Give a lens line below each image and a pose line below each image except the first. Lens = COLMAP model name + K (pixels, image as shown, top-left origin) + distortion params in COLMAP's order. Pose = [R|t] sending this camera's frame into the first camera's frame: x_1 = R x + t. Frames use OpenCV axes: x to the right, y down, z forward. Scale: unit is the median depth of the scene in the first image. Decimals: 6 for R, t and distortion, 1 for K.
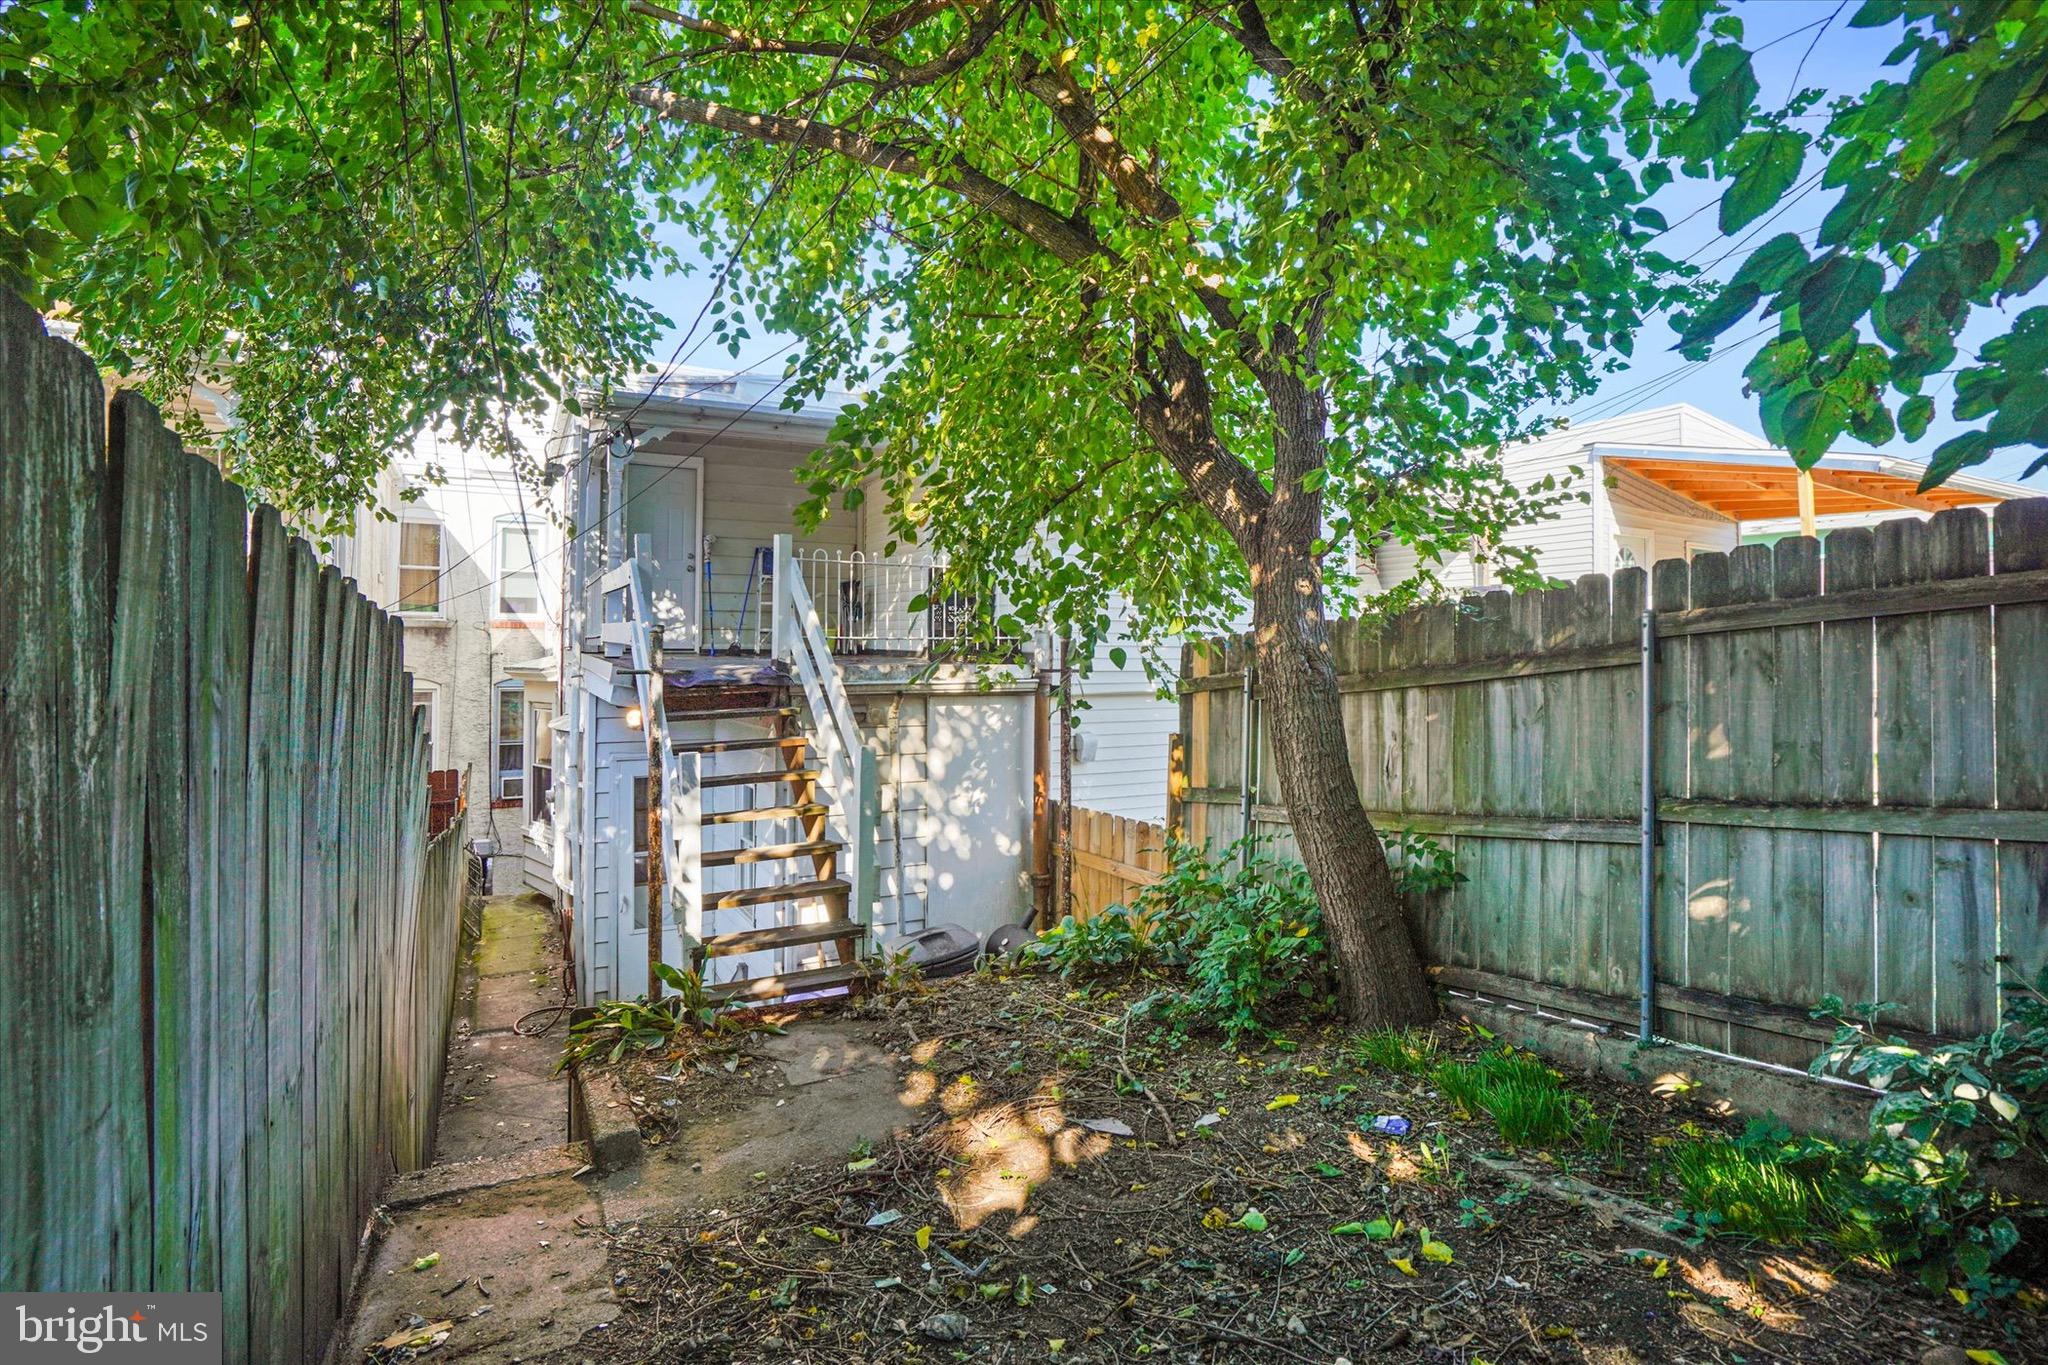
lens RADIAL K [[979.8, 0, 1026.1], [0, 979.8, 672.5], [0, 0, 1]] dist [-0.020934, 0.001568]
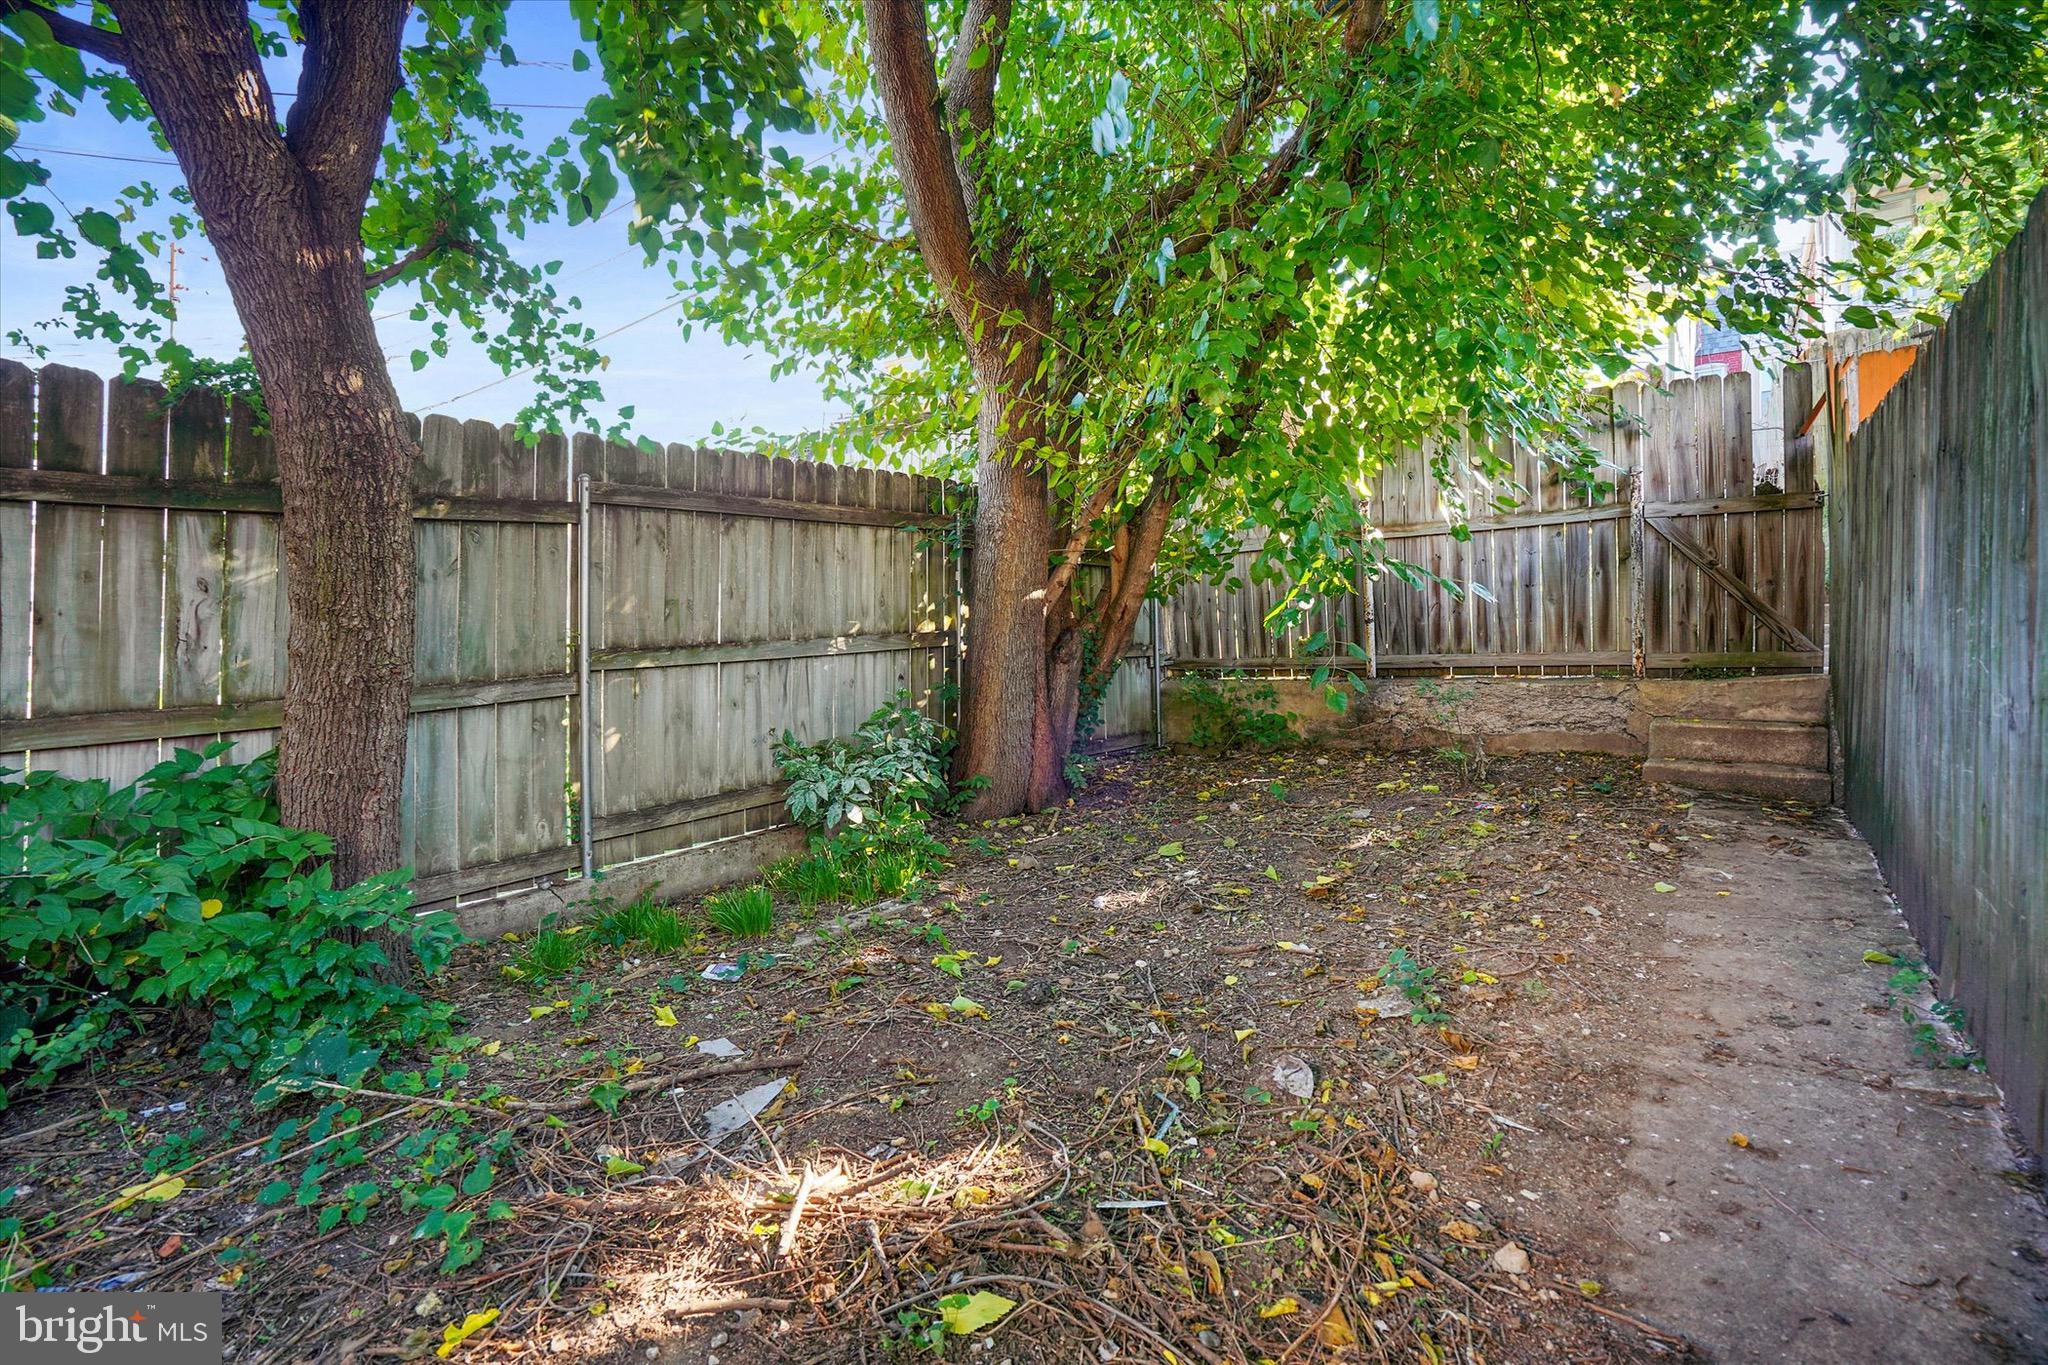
lens RADIAL K [[979.8, 0, 1027.1], [0, 979.8, 682.1], [0, 0, 1]] dist [-0.020934, 0.001568]
pose [[-0.417377, -0.004600, 0.908722, -0.565924], [-0.007204, 0.999973, 0.001753, 0.166062], [-0.908705, -0.005815, -0.417399, 1.049255]]
